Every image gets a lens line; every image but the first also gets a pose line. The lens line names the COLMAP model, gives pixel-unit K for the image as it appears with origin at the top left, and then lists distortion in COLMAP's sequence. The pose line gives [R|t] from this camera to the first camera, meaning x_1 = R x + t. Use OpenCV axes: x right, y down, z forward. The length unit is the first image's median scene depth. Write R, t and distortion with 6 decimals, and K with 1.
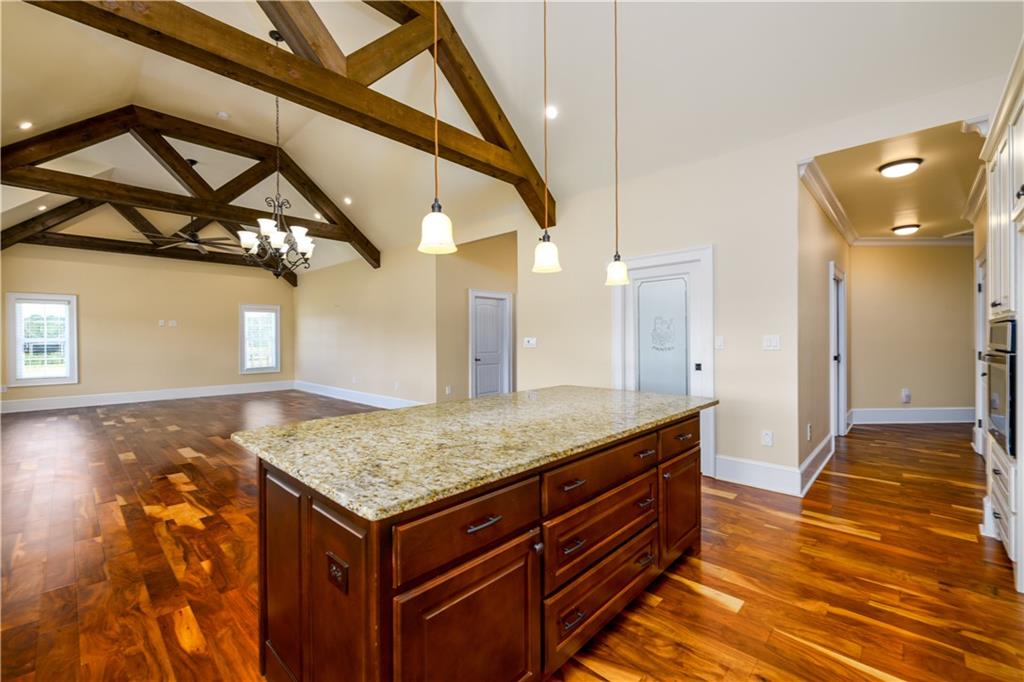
lens RADIAL K [[424.1, 0, 515.5], [0, 424.1, 338.9], [0, 0, 1]] dist [-0.005050, -0.001162]
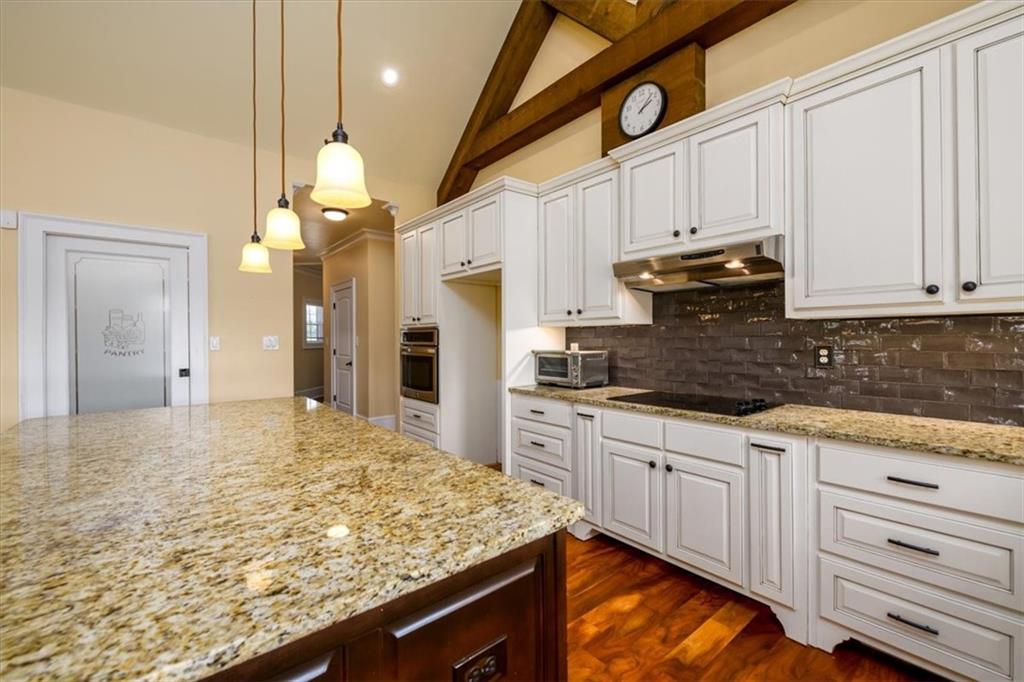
lens RADIAL K [[413.7, 0, 515.8], [0, 413.7, 340.5], [0, 0, 1]] dist [-0.001527, -0.001182]
pose [[0.121690, 0.003121, 0.992563, -0.970784], [0.004041, 0.999985, -0.003640, 0.023966], [-0.992560, 0.004454, 0.121676, 0.781736]]
